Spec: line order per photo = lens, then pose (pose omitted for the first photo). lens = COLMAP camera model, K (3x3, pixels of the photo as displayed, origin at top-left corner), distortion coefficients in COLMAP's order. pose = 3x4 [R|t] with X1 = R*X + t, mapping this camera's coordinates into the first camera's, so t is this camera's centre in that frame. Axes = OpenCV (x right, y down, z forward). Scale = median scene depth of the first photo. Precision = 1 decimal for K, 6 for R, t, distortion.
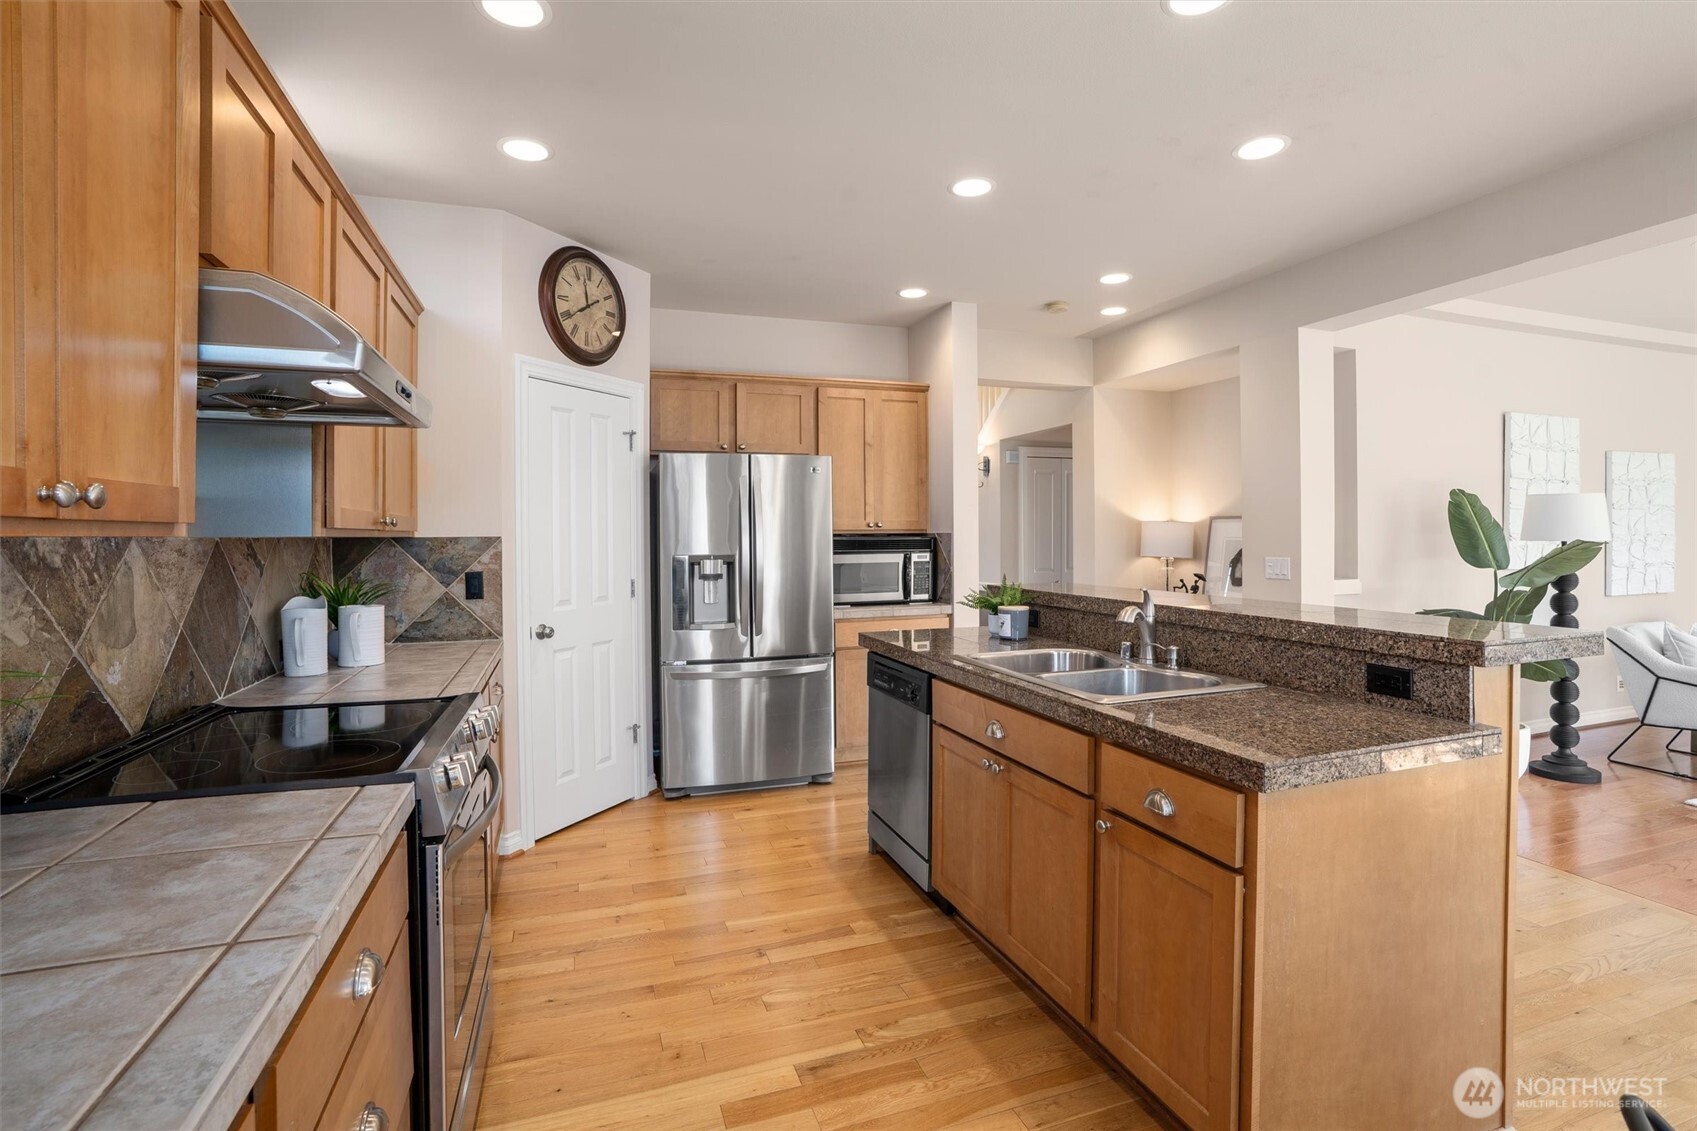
lens RADIAL K [[804.8, 0, 848.7], [0, 804.8, 541.0], [0, 0, 1]] dist [-0.064132, 0.027416]
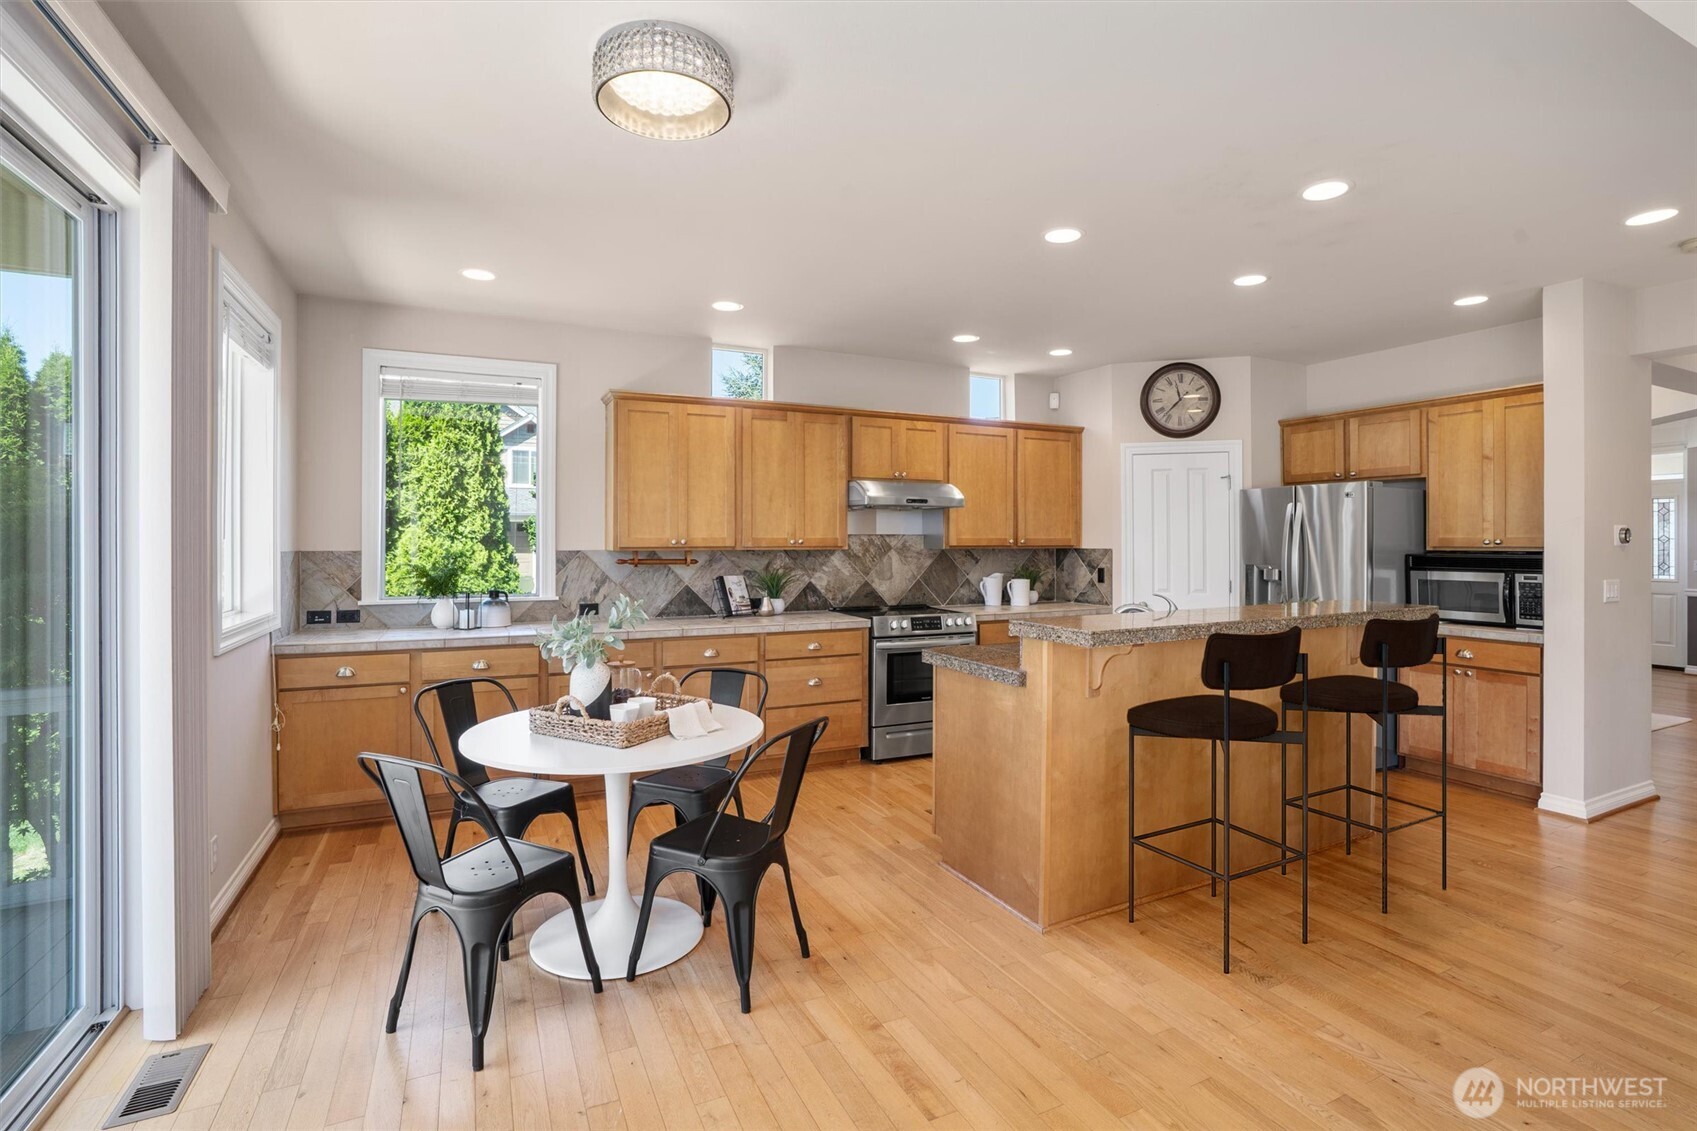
lens RADIAL K [[804.8, 0, 848.7], [0, 804.8, 541.0], [0, 0, 1]] dist [-0.064132, 0.027416]
pose [[0.122254, 0.009708, -0.992451, 1.181155], [-0.009175, 0.999920, 0.008651, -0.030609], [0.992456, 0.008049, 0.122334, 0.184615]]
